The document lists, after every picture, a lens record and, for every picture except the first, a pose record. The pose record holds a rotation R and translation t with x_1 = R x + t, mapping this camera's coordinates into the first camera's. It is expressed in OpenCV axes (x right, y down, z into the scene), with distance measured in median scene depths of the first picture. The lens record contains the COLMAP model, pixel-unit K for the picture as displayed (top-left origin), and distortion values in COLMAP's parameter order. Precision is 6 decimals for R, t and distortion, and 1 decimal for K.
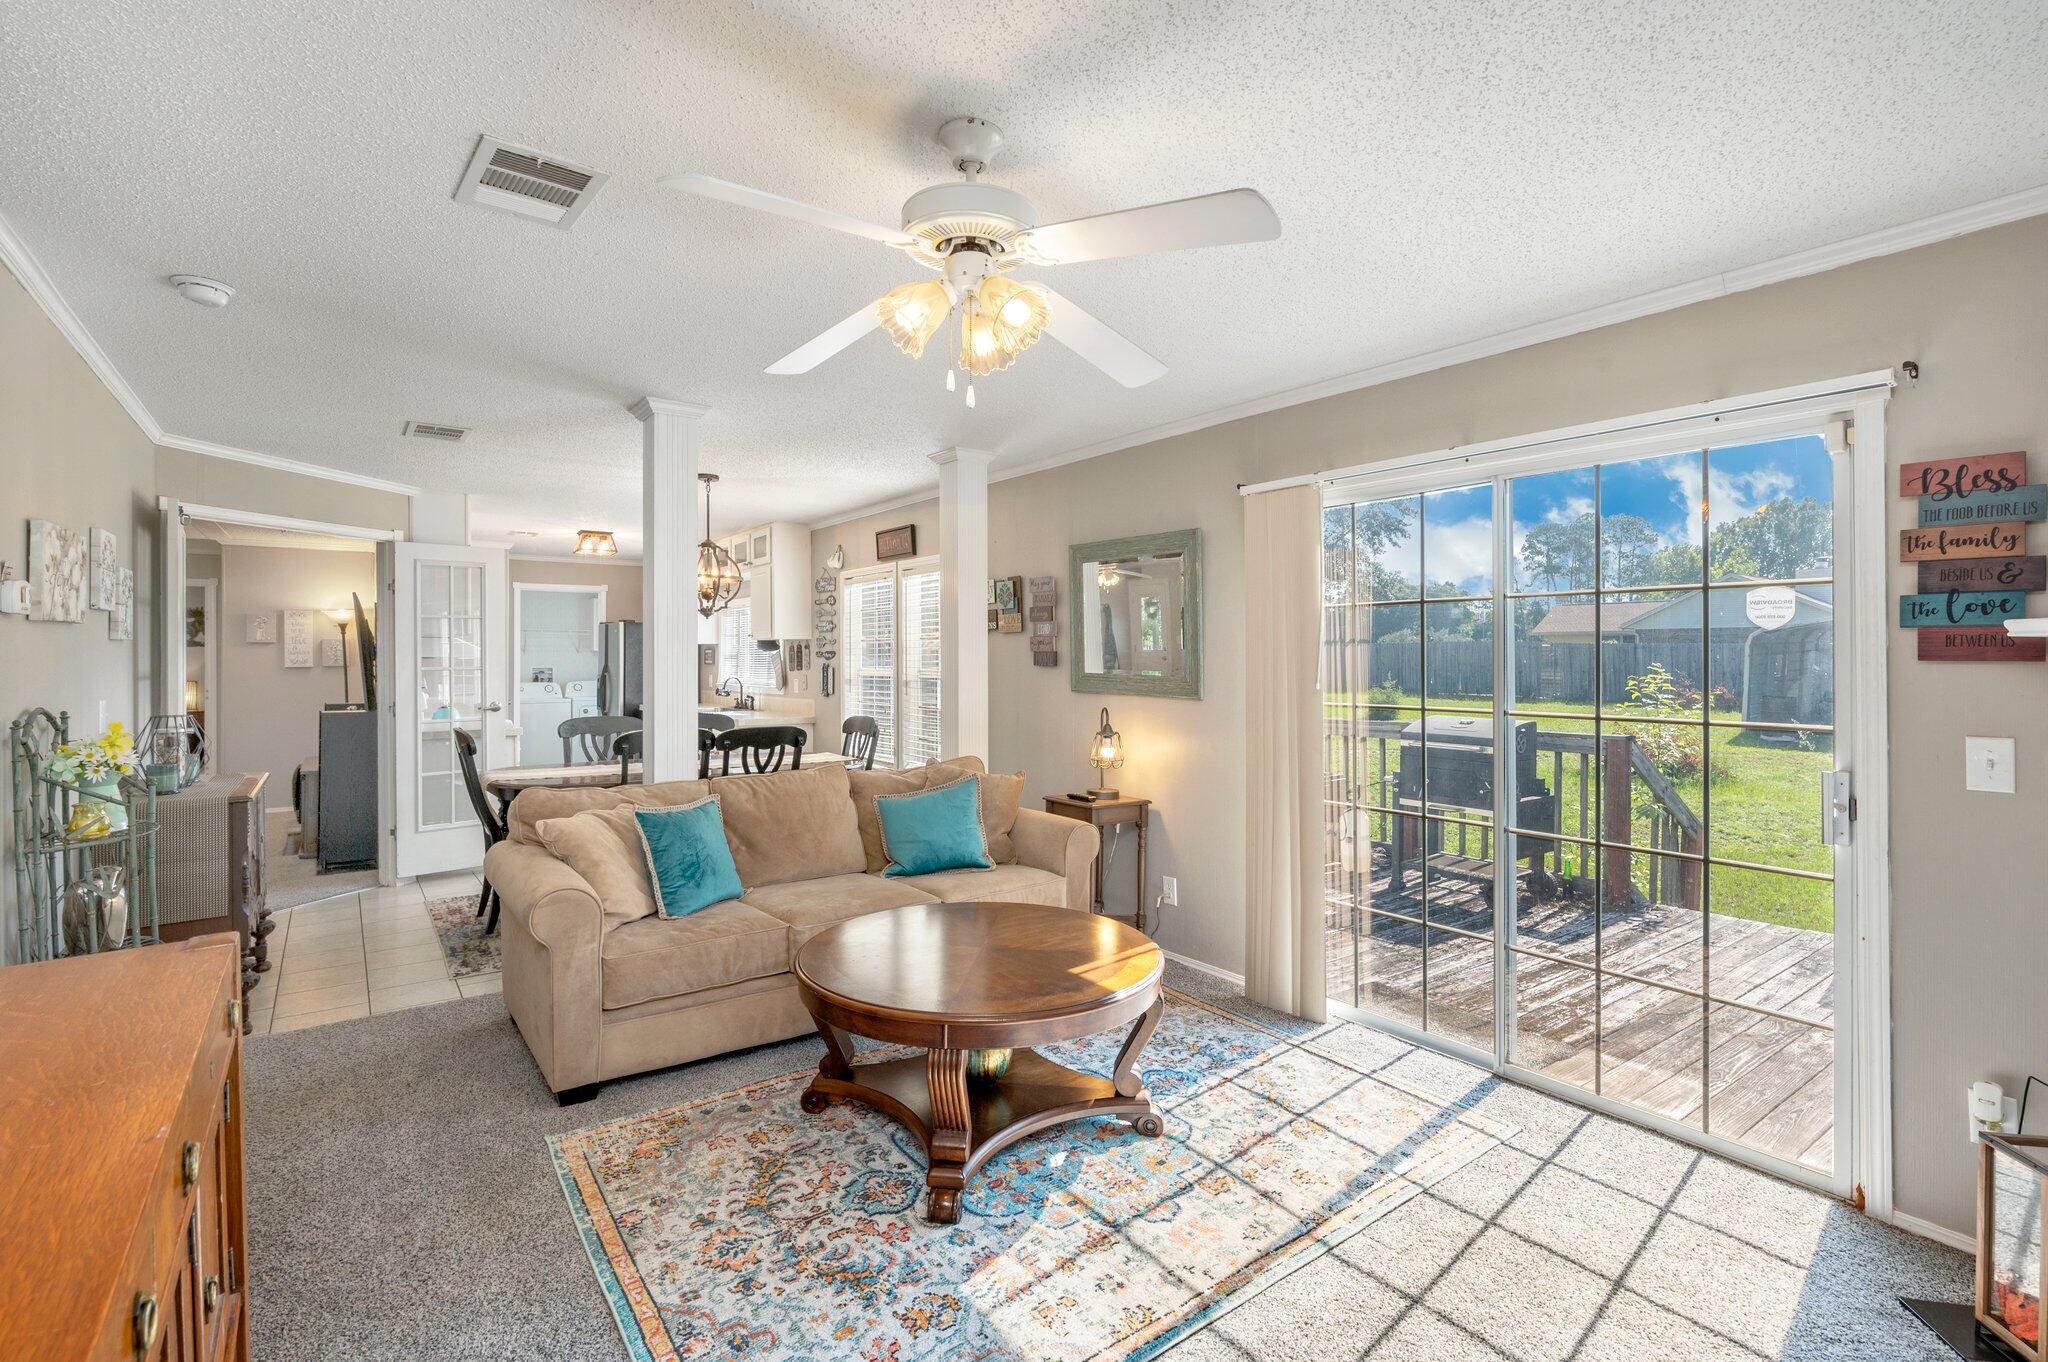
lens RADIAL K [[935.2, 0, 1024.2], [0, 935.2, 672.2], [0, 0, 1]] dist [-0.002641, -0.000797]
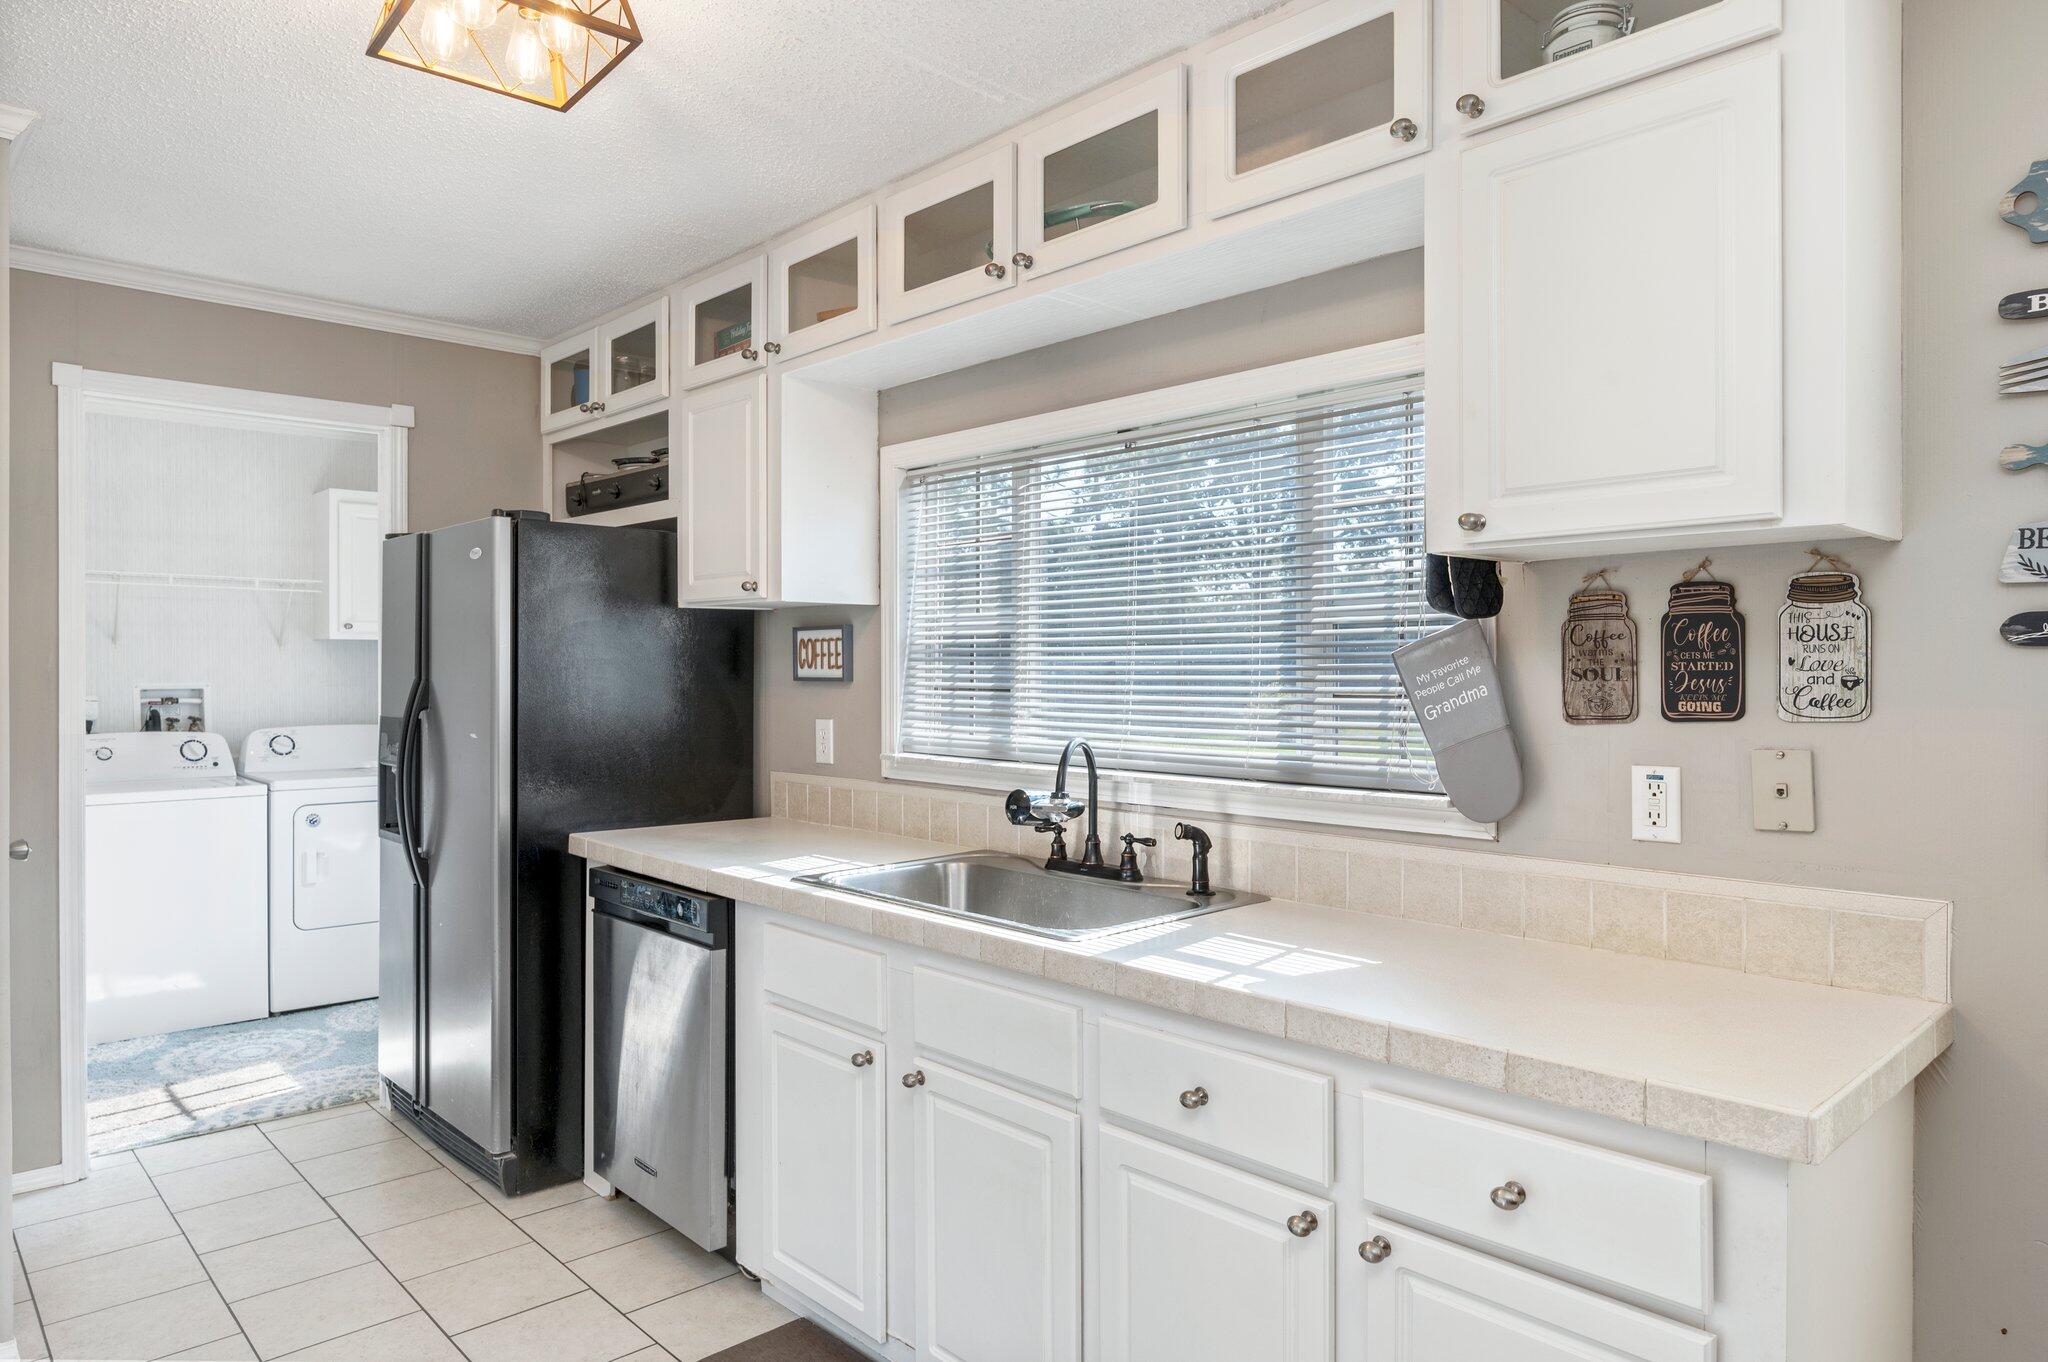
lens RADIAL K [[1257.6, 0, 1023.0], [0, 1257.6, 677.7], [0, 0, 1]] dist [-0.002075, -0.000361]
pose [[0.993174, -0.004120, 0.116571, -0.262896], [0.004322, 0.999990, -0.001481, -0.006848], [-0.116564, 0.001974, 0.993181, 0.512831]]
